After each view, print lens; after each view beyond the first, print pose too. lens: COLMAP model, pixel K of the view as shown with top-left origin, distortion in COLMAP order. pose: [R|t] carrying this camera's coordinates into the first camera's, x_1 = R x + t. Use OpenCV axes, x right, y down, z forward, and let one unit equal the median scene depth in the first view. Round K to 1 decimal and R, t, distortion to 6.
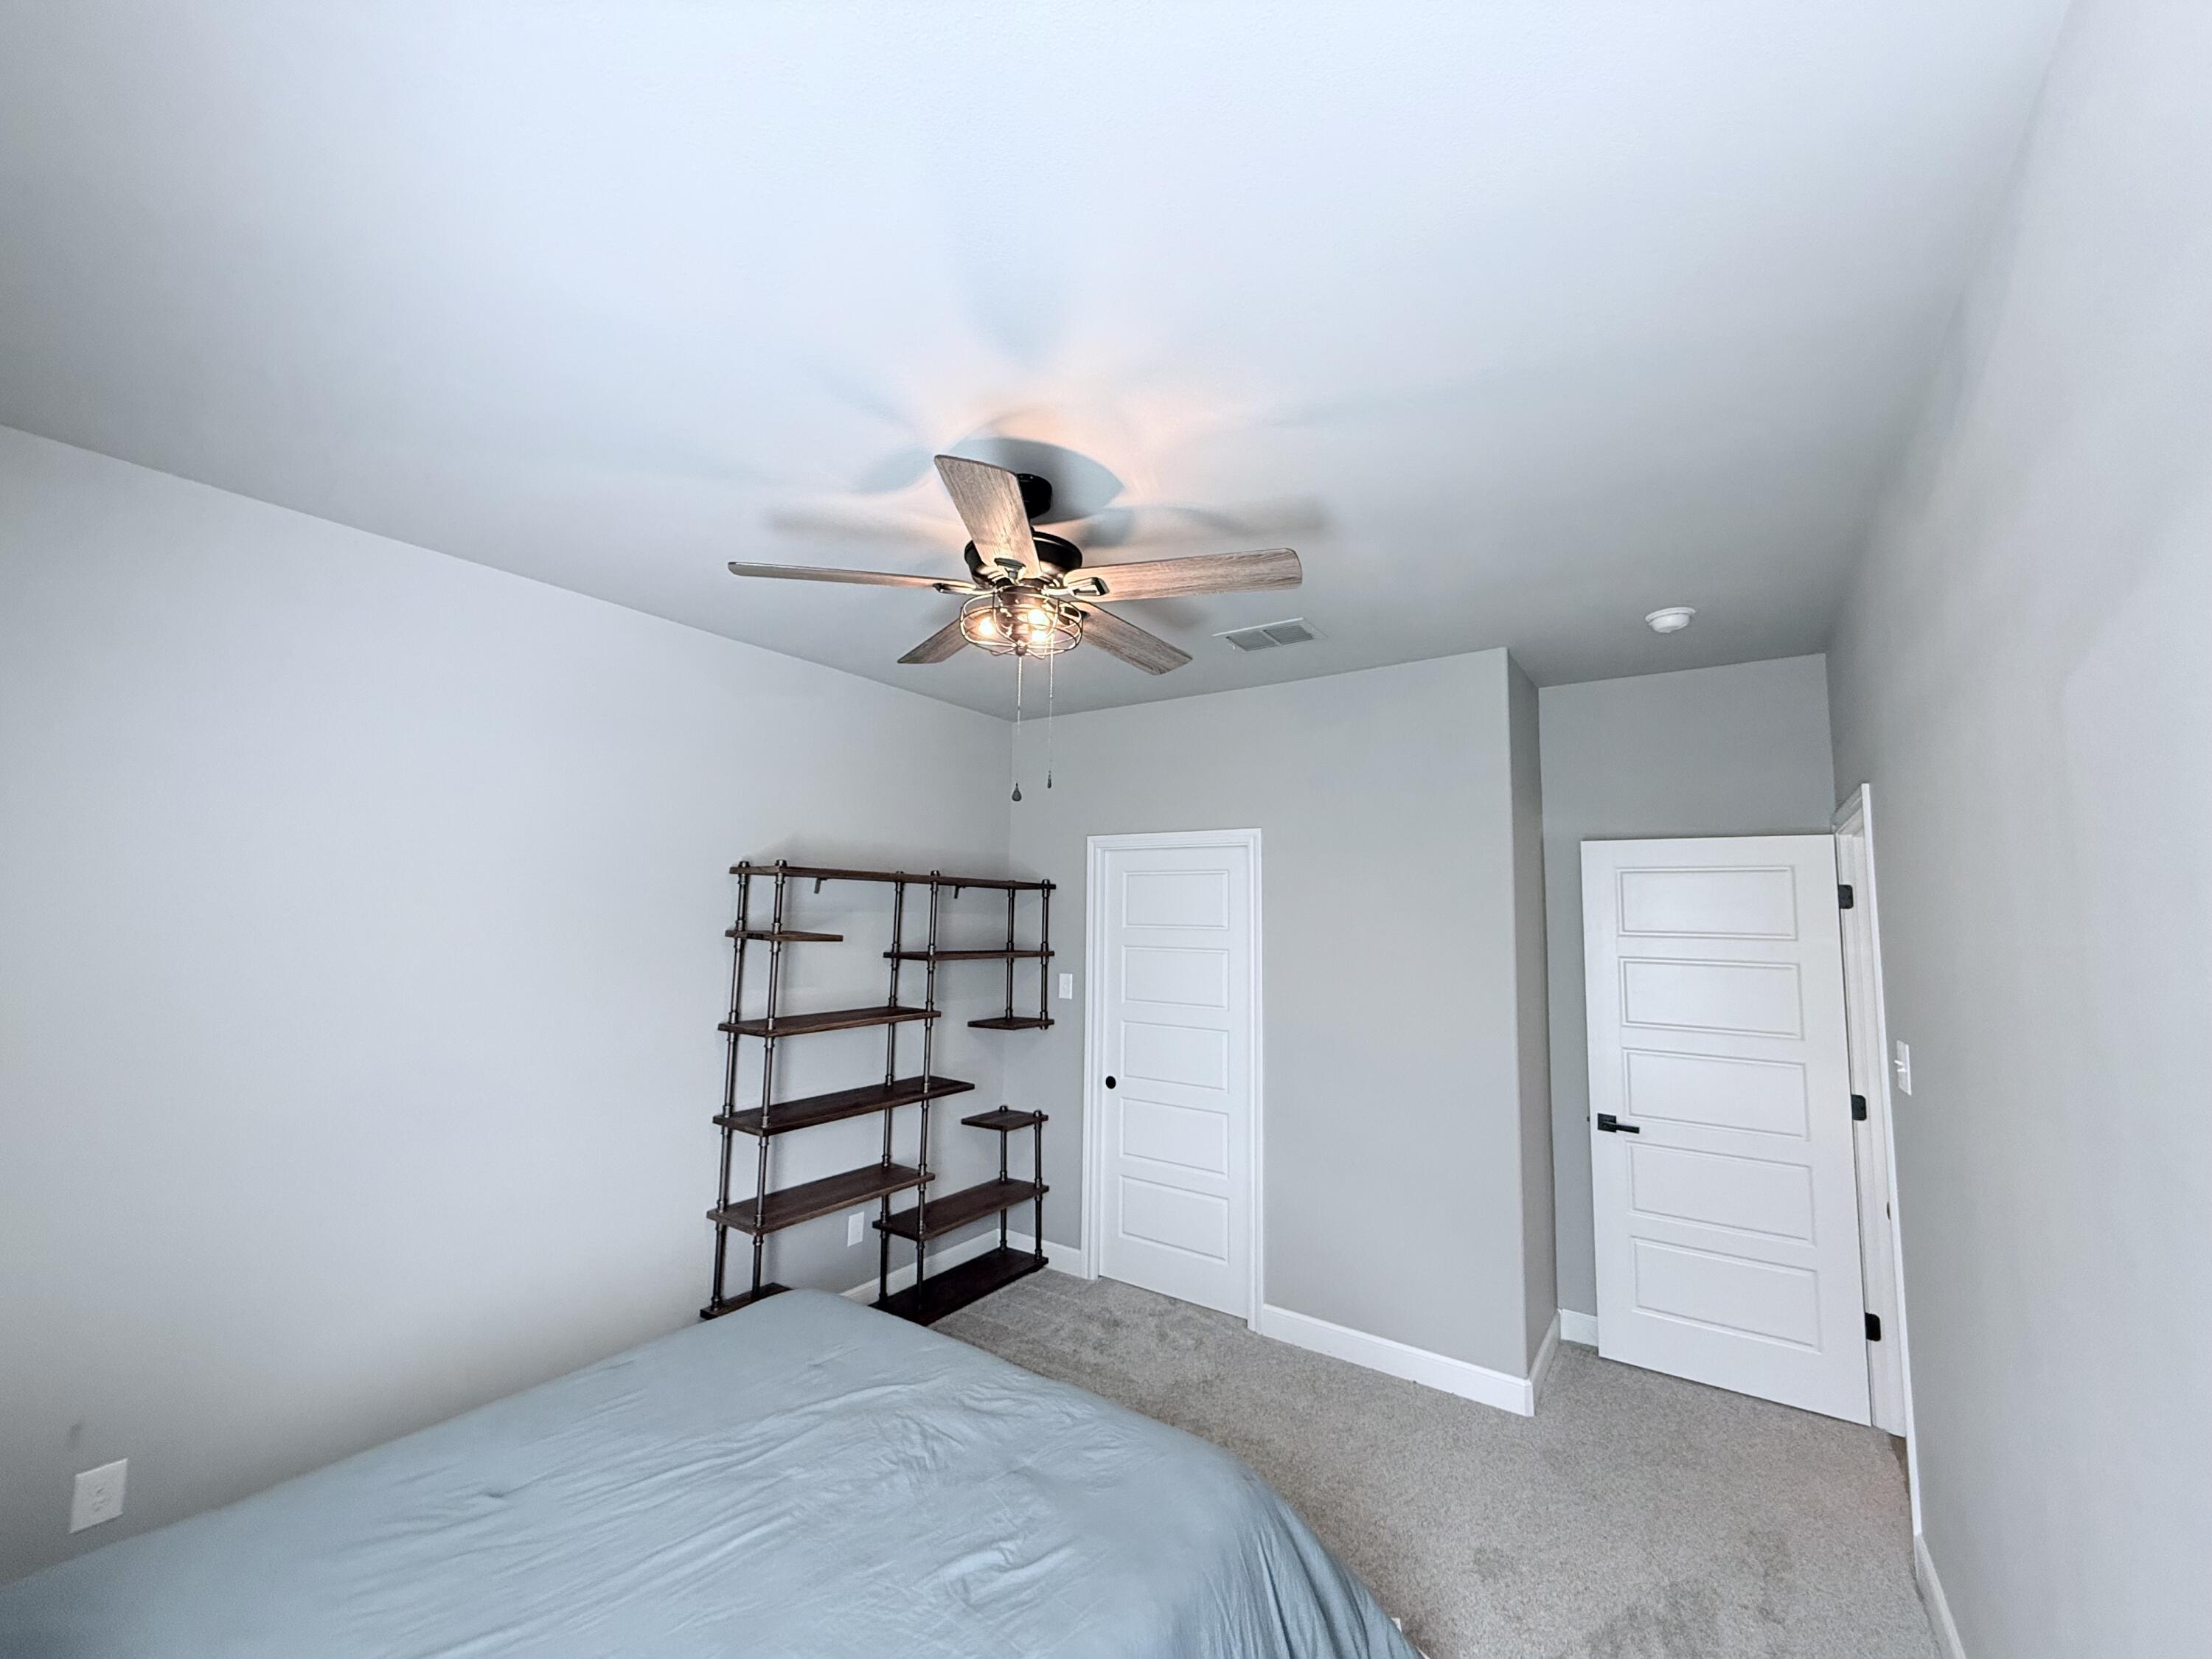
lens RADIAL K [[878.5, 0, 1098.1], [0, 878.5, 830.4], [0, 0, 1]] dist [0.001690, 0.000051]
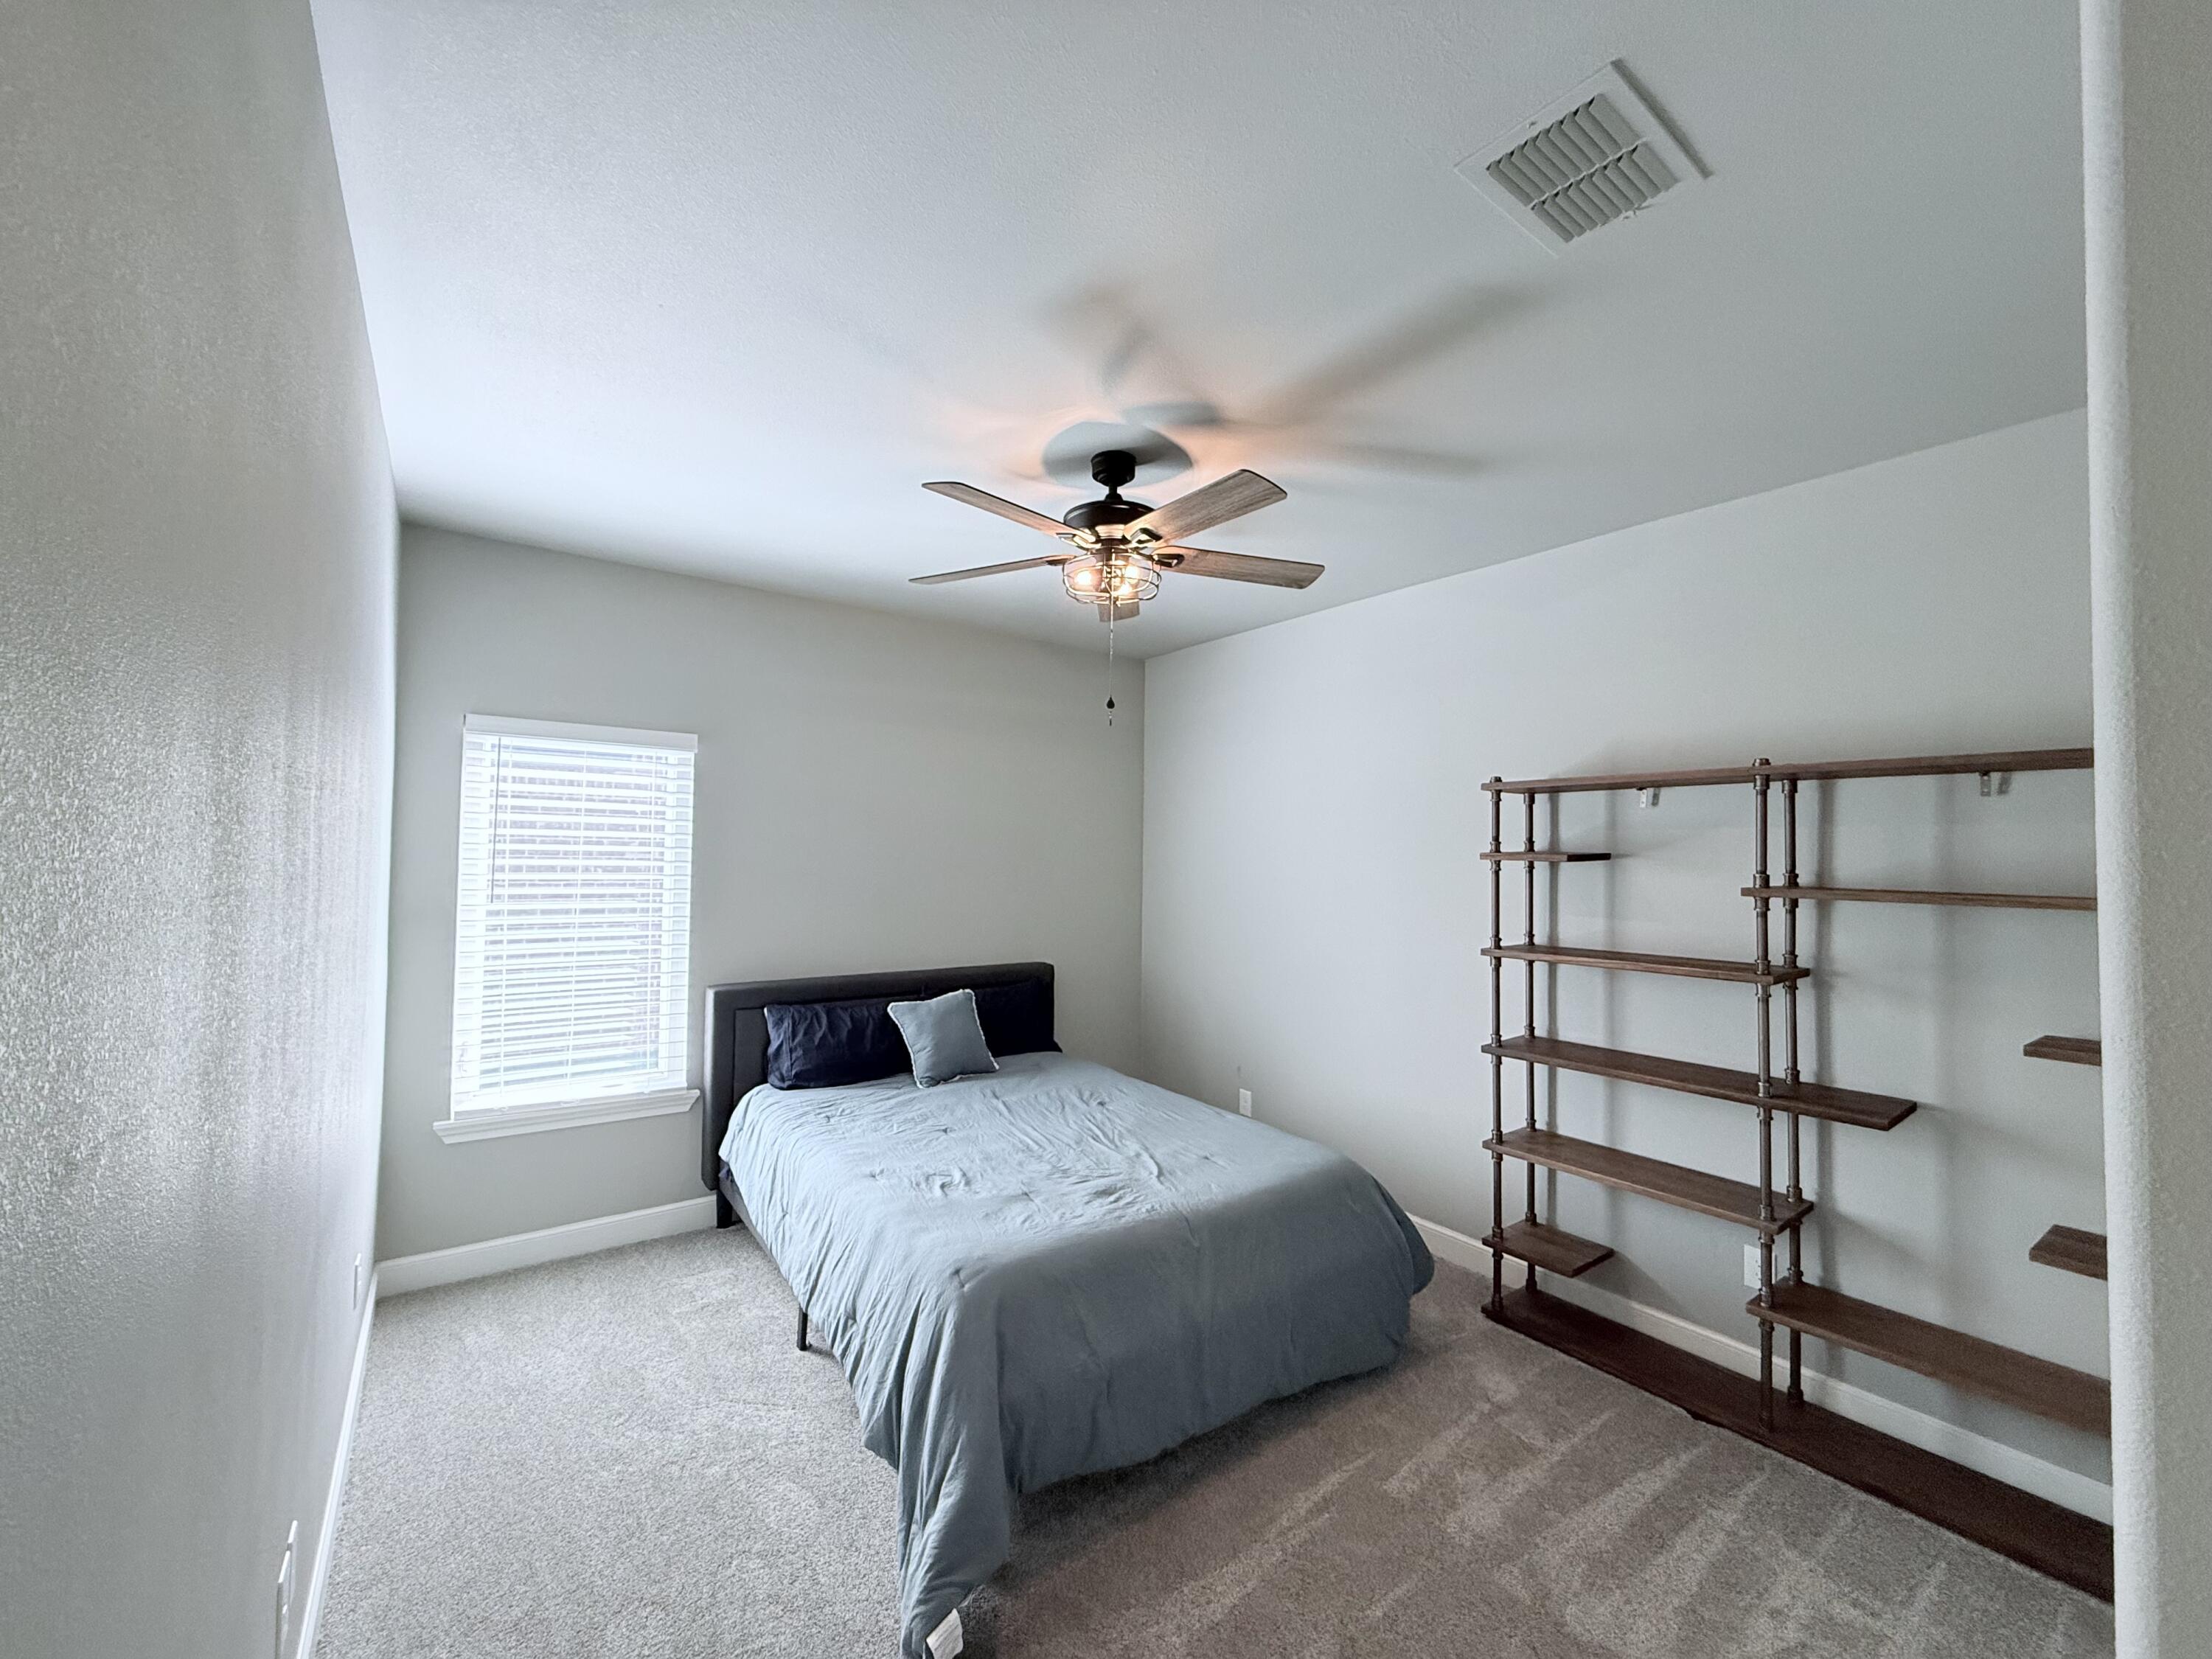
lens RADIAL K [[878.5, 0, 1098.1], [0, 878.5, 830.4], [0, 0, 1]] dist [0.001690, 0.000051]
pose [[-0.328258, -0.050851, -0.943218, 0.664150], [0.075280, 0.993965, -0.079785, 0.130222], [0.941584, -0.097196, -0.322449, 0.852513]]
